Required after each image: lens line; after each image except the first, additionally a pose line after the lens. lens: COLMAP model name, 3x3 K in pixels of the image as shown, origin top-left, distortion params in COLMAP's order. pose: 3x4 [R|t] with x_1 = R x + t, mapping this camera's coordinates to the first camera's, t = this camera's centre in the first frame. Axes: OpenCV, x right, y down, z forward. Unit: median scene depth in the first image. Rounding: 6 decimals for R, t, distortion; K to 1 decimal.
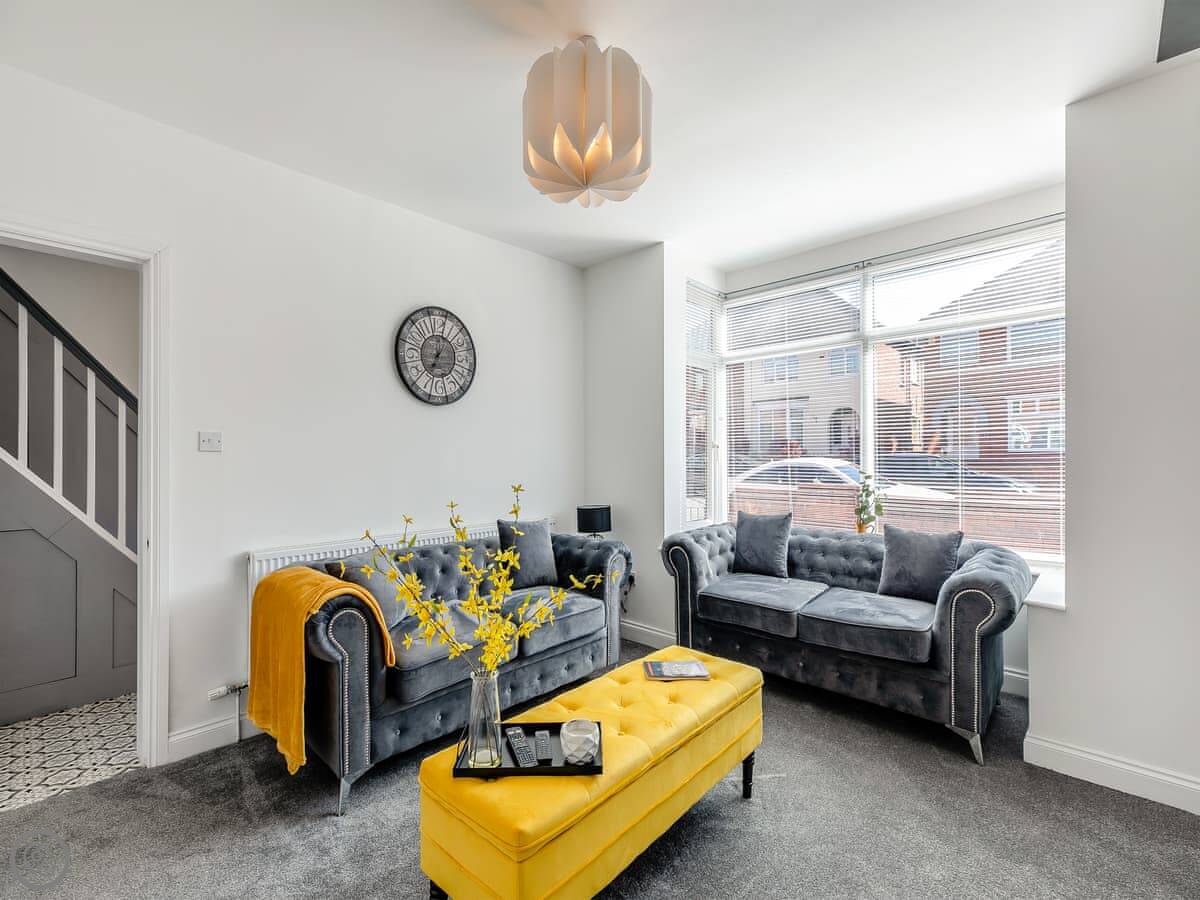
lens RADIAL K [[525.0, 0, 598.9], [0, 525.0, 457.1], [0, 0, 1]] dist [-0.000394, -0.000241]
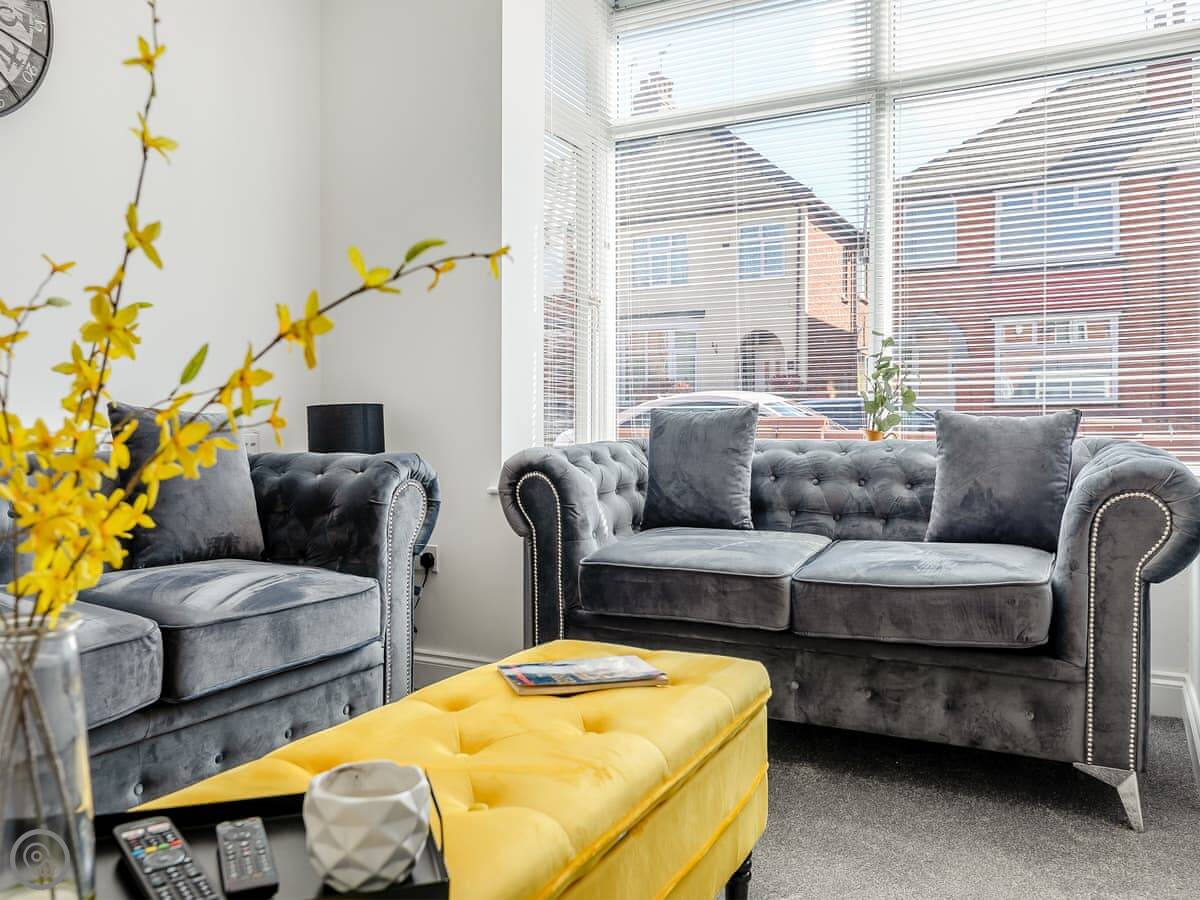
lens RADIAL K [[924.4, 0, 600.0], [0, 924.4, 450.0], [0, 0, 1]] dist [-0.002070, 0.002986]
pose [[0.959587, 0.003698, 0.281388, -0.031471], [-0.008561, 0.999834, 0.016053, 0.158966], [-0.281282, -0.017814, 0.959460, 0.222513]]
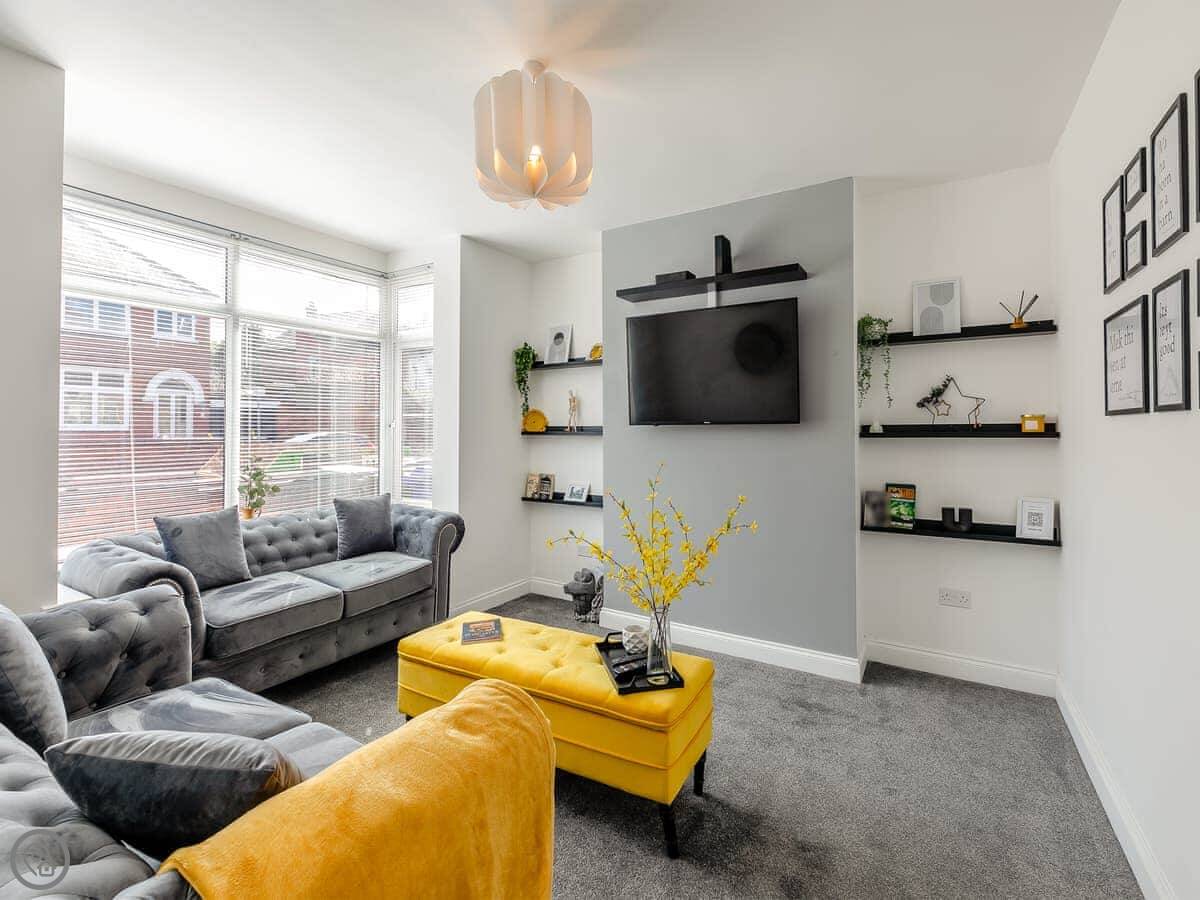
lens RADIAL K [[555.9, 0, 593.7], [0, 555.9, 446.4], [0, 0, 1]] dist [0.011827, -0.000560]
pose [[-0.192074, -0.030301, 0.980913, -0.750484], [-0.000511, 0.999526, 0.030776, -0.024003], [-0.981380, 0.005410, -0.191999, 0.689845]]
